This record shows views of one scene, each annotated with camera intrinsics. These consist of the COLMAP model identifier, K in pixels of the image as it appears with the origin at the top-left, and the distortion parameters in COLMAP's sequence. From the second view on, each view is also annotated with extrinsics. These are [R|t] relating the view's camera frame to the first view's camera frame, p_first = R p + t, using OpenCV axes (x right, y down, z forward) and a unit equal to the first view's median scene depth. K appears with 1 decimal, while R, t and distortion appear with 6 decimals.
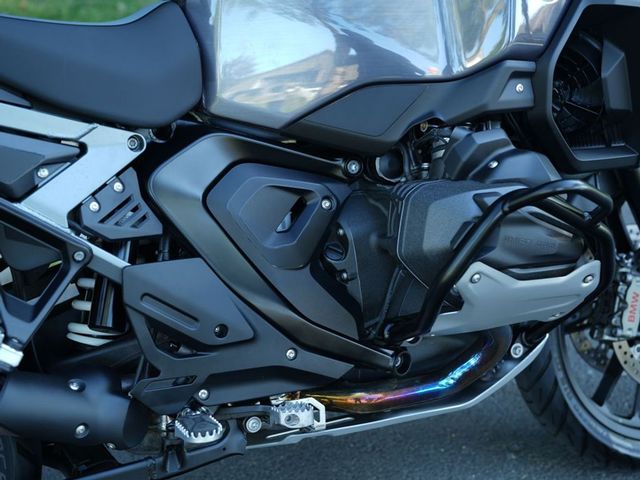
lens RADIAL K [[1004.9, 0, 320.0], [0, 1004.9, 240.0], [0, 0, 1]] dist [-0.110828, 1.048555]
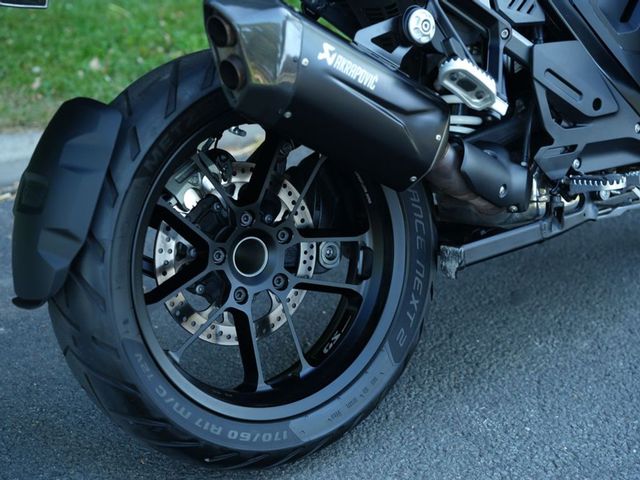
lens RADIAL K [[1004.9, 0, 320.0], [0, 1004.9, 240.0], [0, 0, 1]] dist [-0.110828, 1.048555]
pose [[0.986738, -0.070223, 0.146348, -0.596356], [0.064664, 0.997006, 0.042407, 0.177836], [-0.148888, -0.032381, 0.988324, -0.101537]]
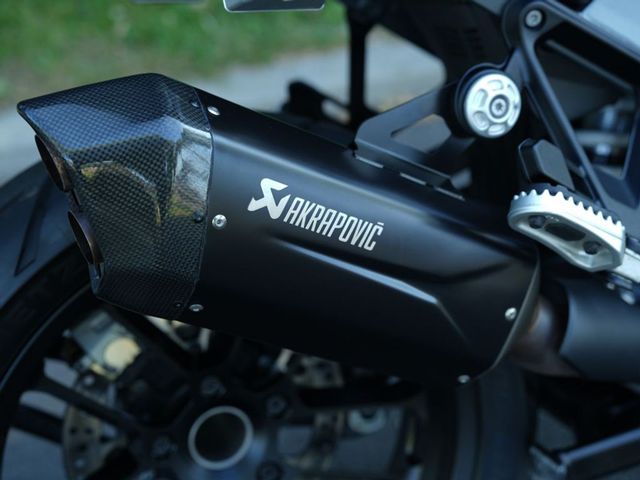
lens RADIAL K [[1004.9, 0, 320.0], [0, 1004.9, 240.0], [0, 0, 1]] dist [-0.110828, 1.048555]
pose [[0.996593, -0.028667, -0.077338, -0.386956], [0.041207, 0.985302, 0.165775, -0.008012], [0.071449, -0.168397, 0.983126, 0.334538]]
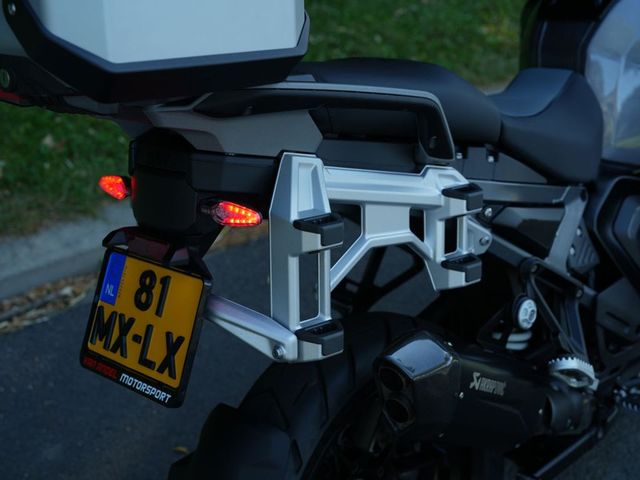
lens RADIAL K [[1004.9, 0, 320.0], [0, 1004.9, 240.0], [0, 0, 1]] dist [-0.110828, 1.048555]
pose [[0.942798, -0.111850, 0.314040, -0.898340], [0.062948, 0.984818, 0.161777, -0.265865], [-0.327367, -0.132755, 0.935525, -0.085158]]
